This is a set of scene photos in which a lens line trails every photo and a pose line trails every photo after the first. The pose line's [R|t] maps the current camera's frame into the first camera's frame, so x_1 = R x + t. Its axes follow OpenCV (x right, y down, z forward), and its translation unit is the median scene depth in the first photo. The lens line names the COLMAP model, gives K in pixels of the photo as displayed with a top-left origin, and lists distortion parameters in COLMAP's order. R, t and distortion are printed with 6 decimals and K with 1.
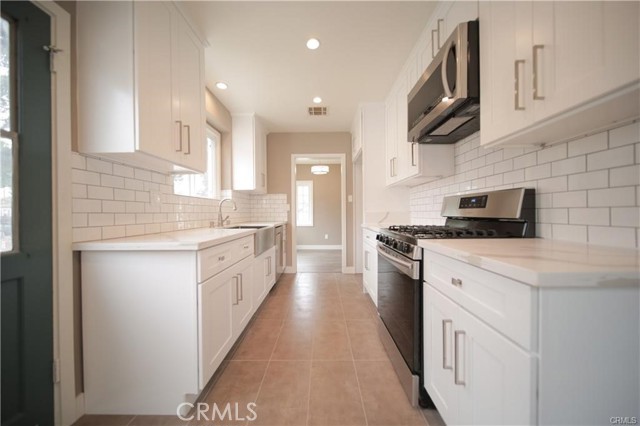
lens RADIAL K [[223.7, 0, 320.6], [0, 223.7, 212.3], [0, 0, 1]] dist [-0.003634, 0.000146]
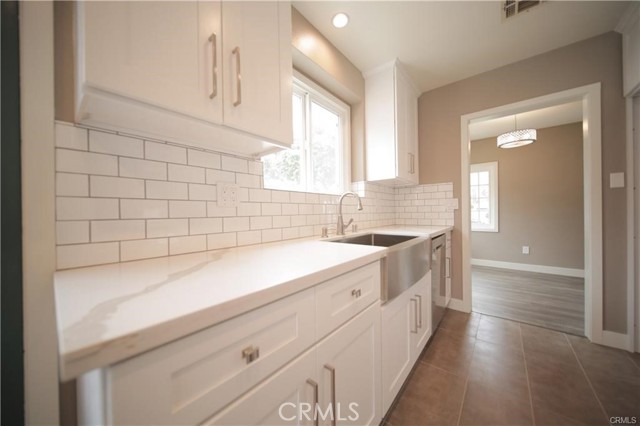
lens RADIAL K [[223.7, 0, 319.3], [0, 223.7, 213.4], [0, 0, 1]] dist [-0.003634, 0.000146]
pose [[0.777854, -0.000784, -0.628445, -0.058408], [0.008985, 0.999911, 0.009873, -0.005791], [0.628381, -0.013326, 0.777791, 0.332496]]
